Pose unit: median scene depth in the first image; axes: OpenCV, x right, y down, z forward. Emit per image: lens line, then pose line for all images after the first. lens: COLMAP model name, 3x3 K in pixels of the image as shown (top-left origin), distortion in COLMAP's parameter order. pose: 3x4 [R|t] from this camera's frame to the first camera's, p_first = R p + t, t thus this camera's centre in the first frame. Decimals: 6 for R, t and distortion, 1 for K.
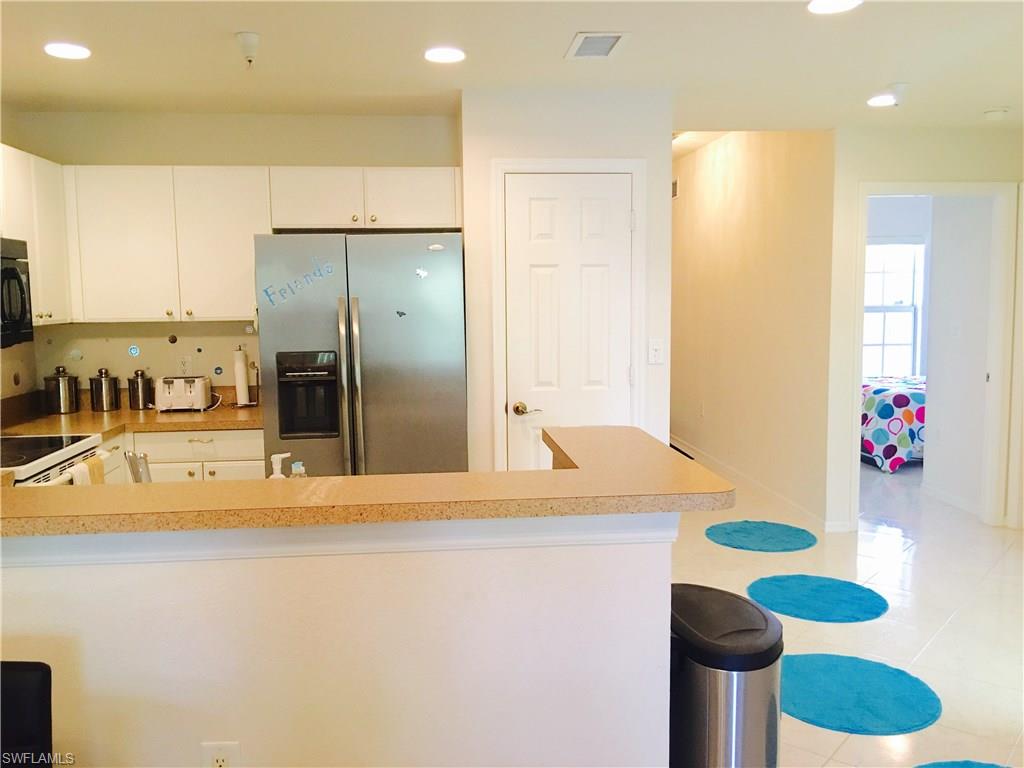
lens RADIAL K [[861.7, 0, 498.9], [0, 861.7, 378.1], [0, 0, 1]] dist [0.086189, -0.142651]
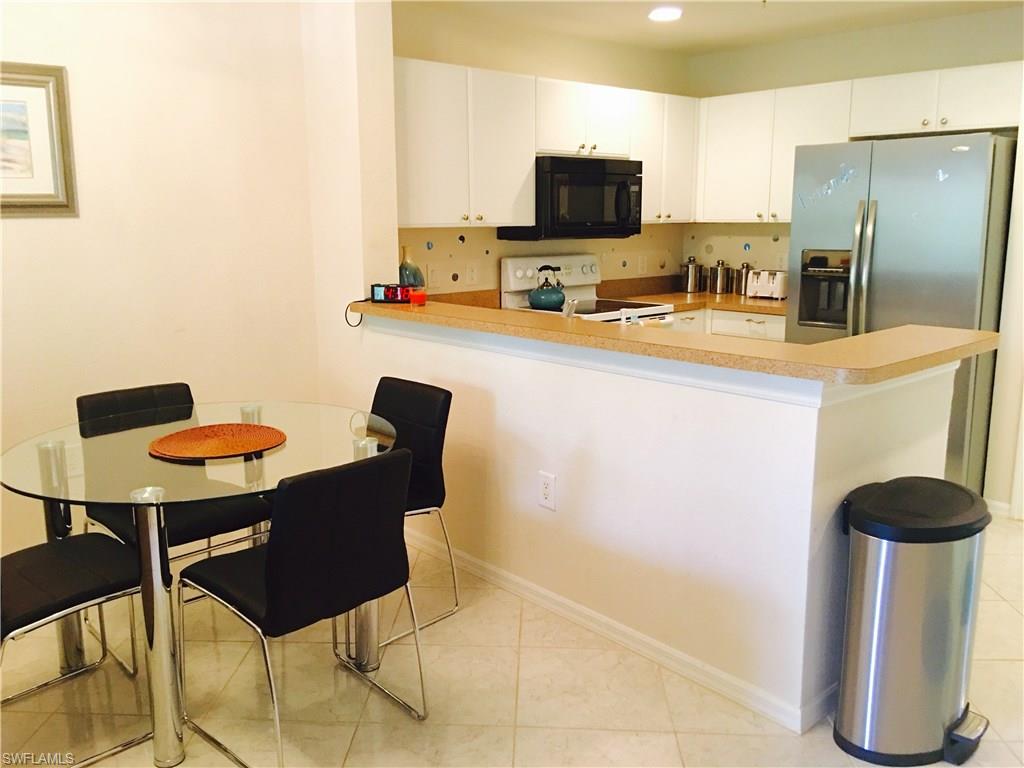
lens RADIAL K [[849.4, 0, 496.3], [0, 849.4, 378.0], [0, 0, 1]] dist [0.079715, -0.148144]
pose [[0.597238, 0.160176, -0.785907, 0.388918], [-0.079422, 0.986851, 0.140775, 0.010222], [0.798122, -0.021658, 0.602107, -0.015551]]
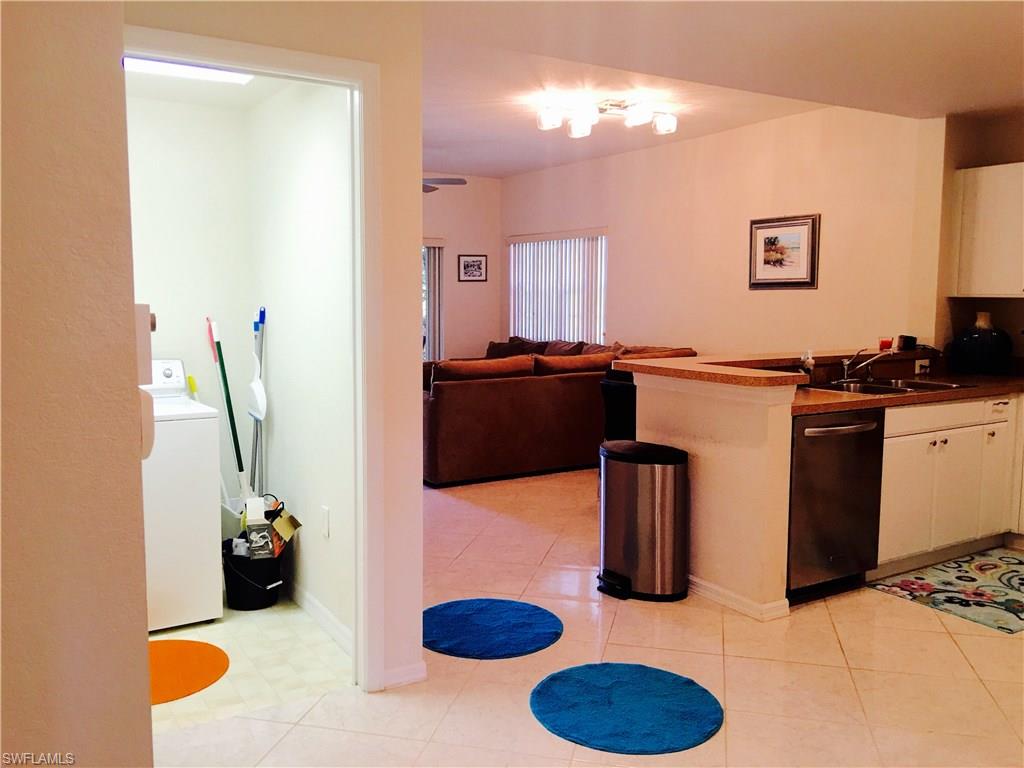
lens RADIAL K [[861.7, 0, 498.9], [0, 861.7, 378.1], [0, 0, 1]] dist [0.086189, -0.142651]
pose [[-0.896229, 0.052243, -0.440504, 0.703493], [-0.035534, 0.981394, 0.188687, -0.111864], [0.442166, 0.184760, -0.877698, 1.306079]]
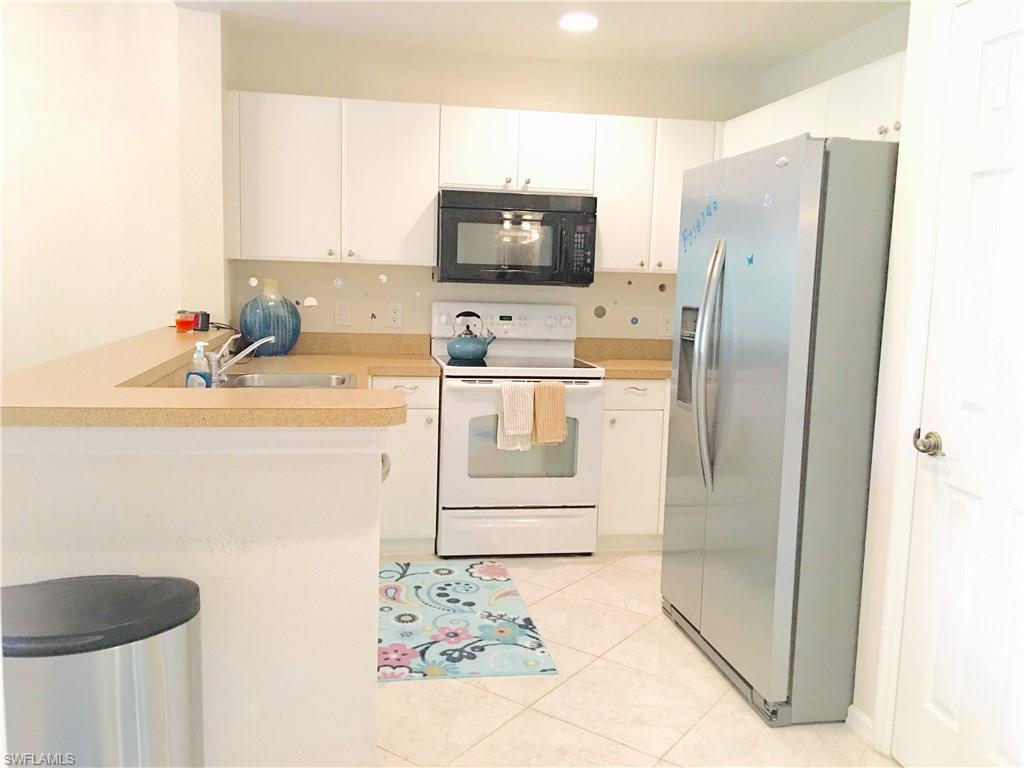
lens RADIAL K [[861.7, 0, 498.9], [0, 861.7, 378.1], [0, 0, 1]] dist [0.086189, -0.142651]
pose [[0.068248, 0.135022, -0.988489, 0.548942], [-0.126528, 0.983970, 0.125669, -0.040242], [0.989612, 0.116495, 0.084238, 0.690296]]
